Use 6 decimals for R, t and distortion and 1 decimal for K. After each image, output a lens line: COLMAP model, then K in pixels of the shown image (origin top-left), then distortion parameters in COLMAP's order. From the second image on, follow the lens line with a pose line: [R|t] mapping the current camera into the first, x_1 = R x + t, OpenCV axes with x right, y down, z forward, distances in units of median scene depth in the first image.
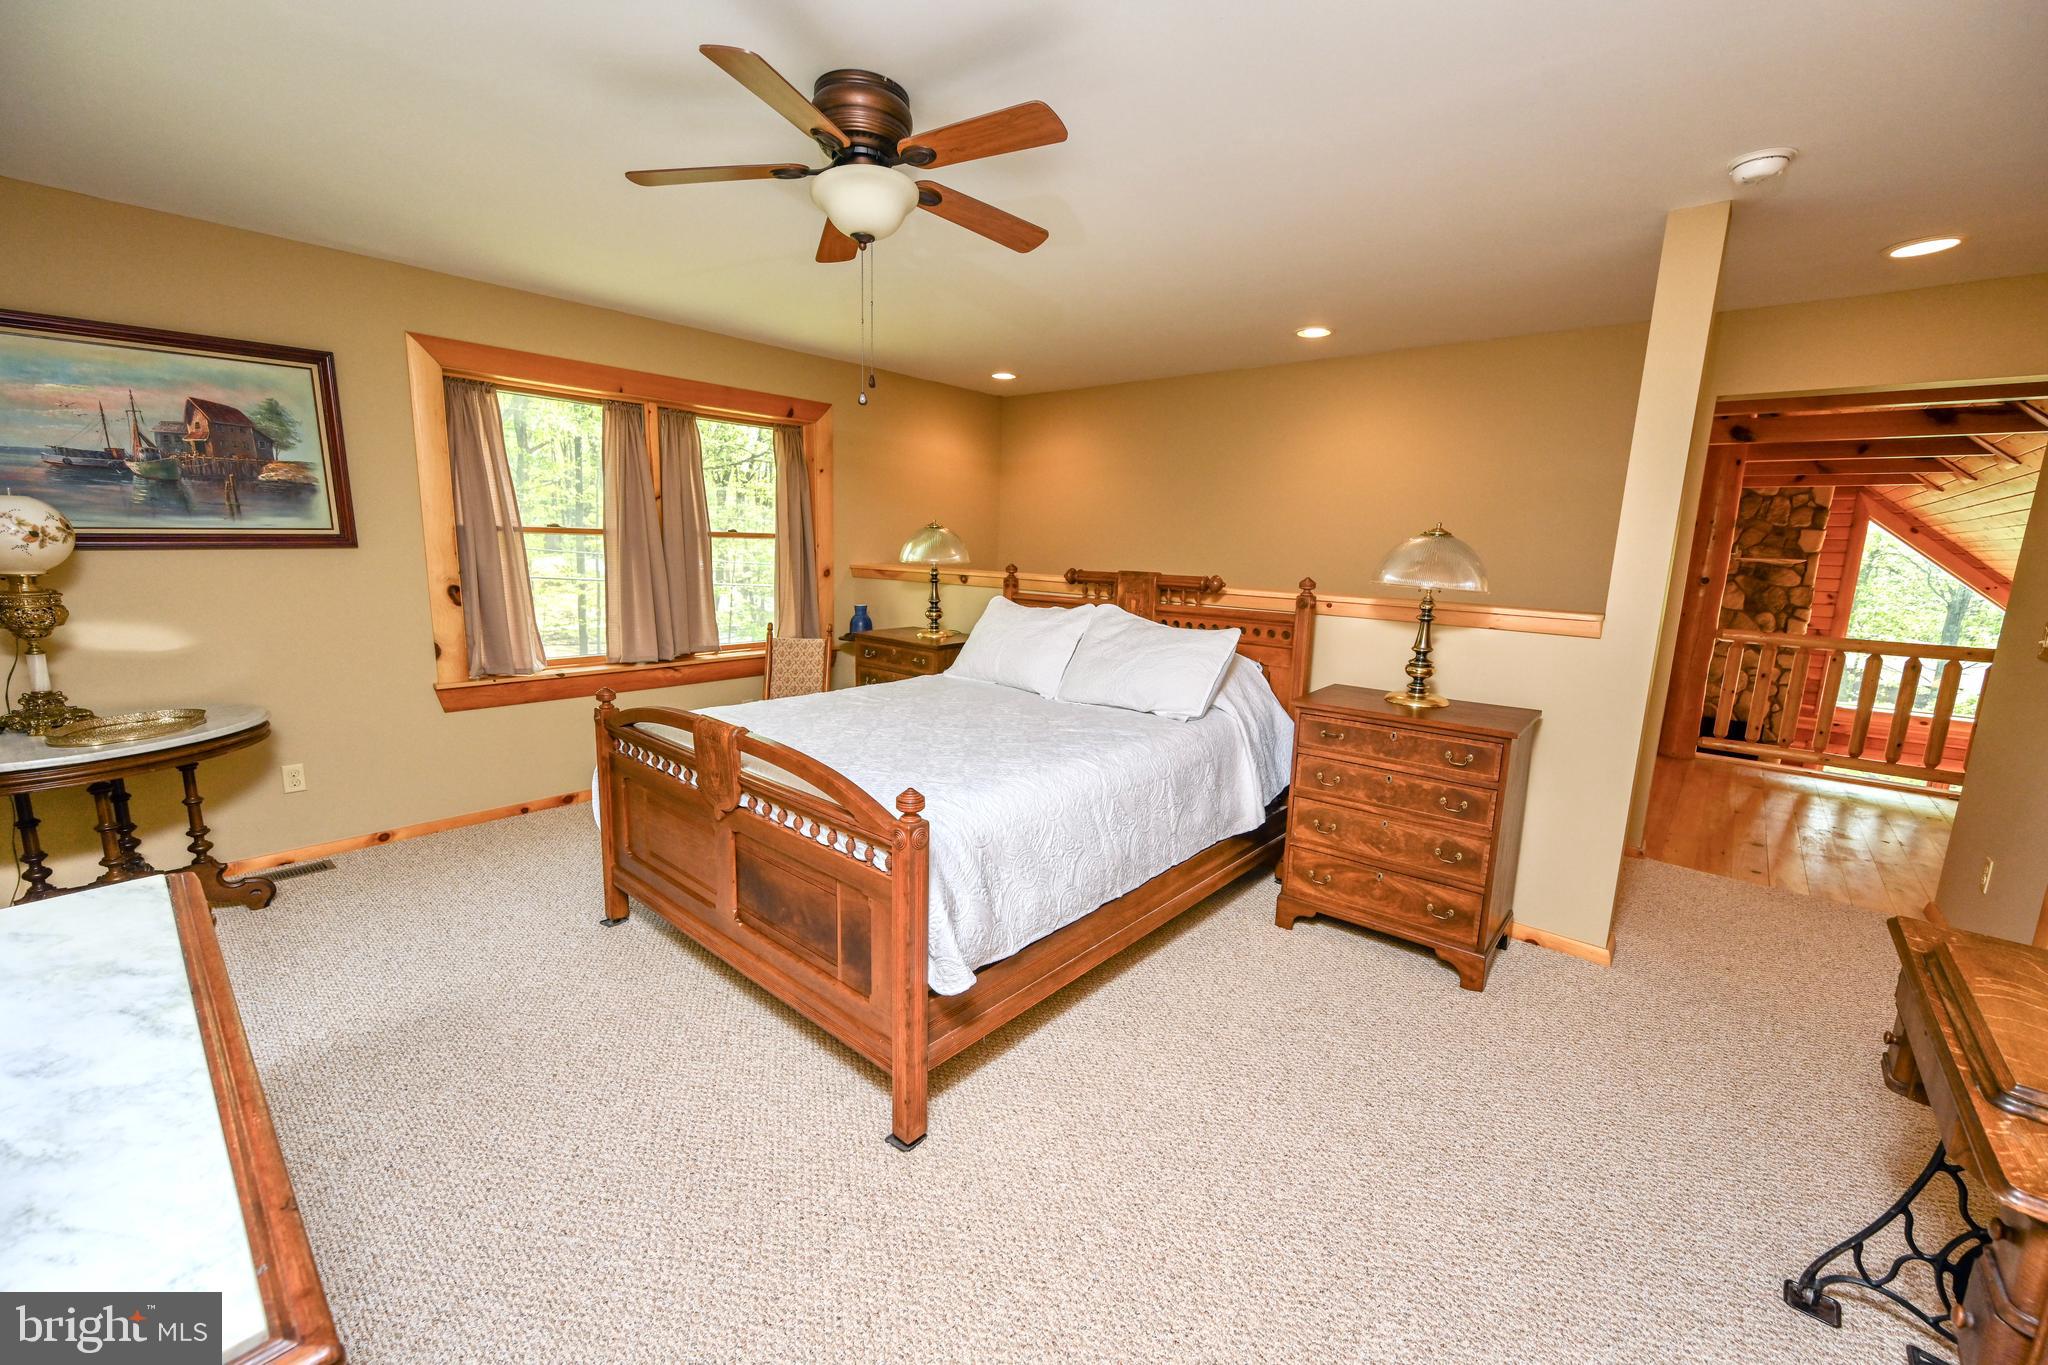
lens RADIAL K [[801.9, 0, 1025.7], [0, 801.9, 688.5], [0, 0, 1]] dist [-0.002608, -0.000347]
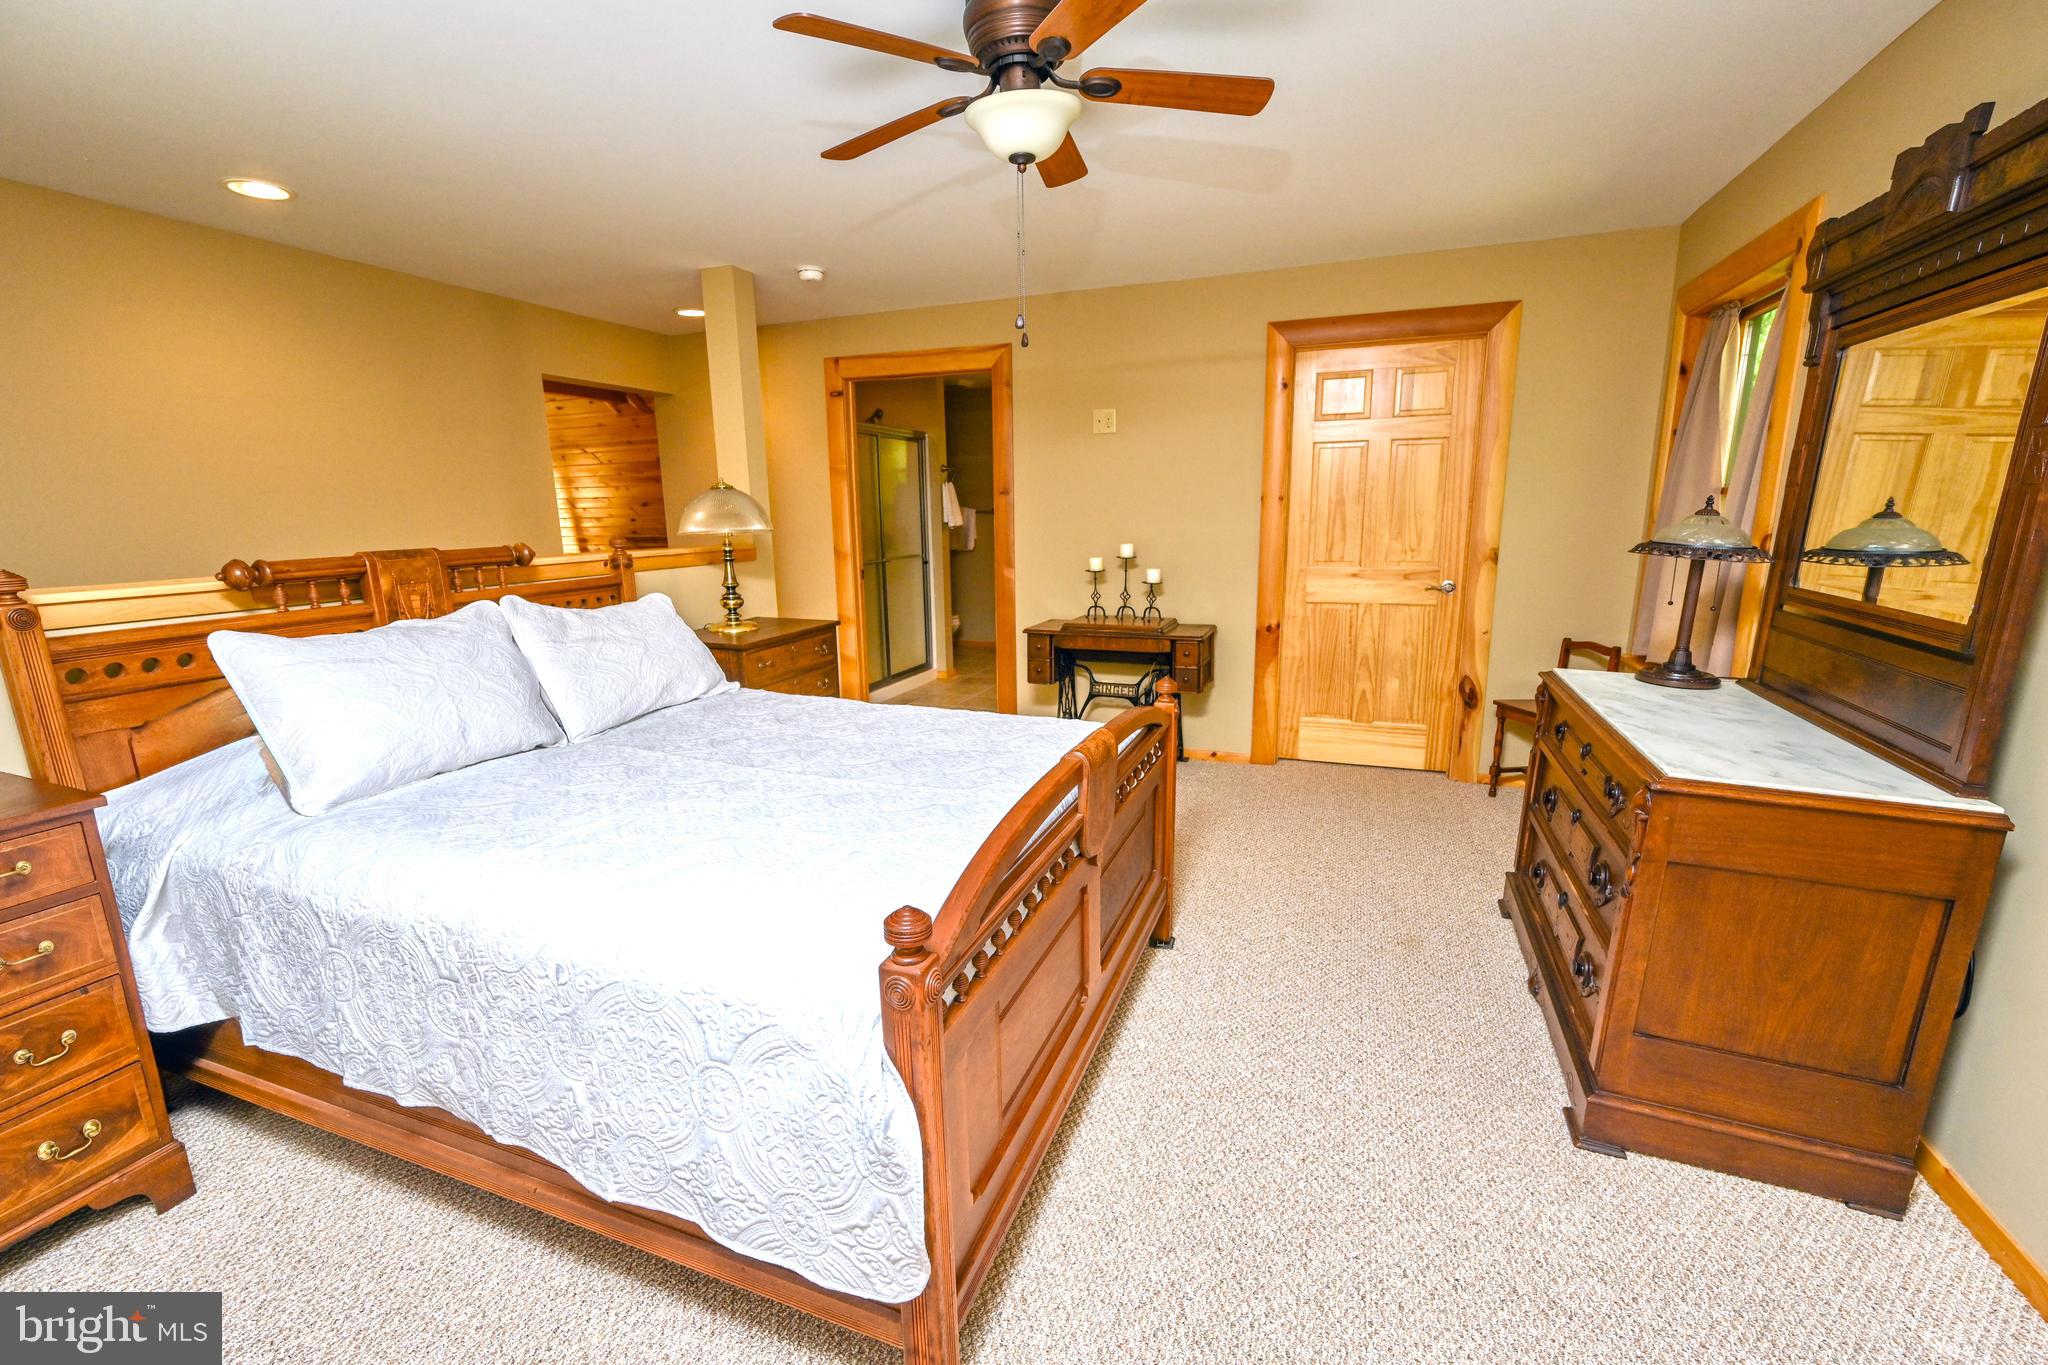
lens RADIAL K [[801.9, 0, 1025.7], [0, 801.9, 688.5], [0, 0, 1]] dist [-0.002608, -0.000347]
pose [[-0.324681, -0.233397, 0.916574, -0.733392], [0.179334, 0.936305, 0.301948, -0.173407], [-0.928666, 0.262410, -0.262145, 0.877533]]
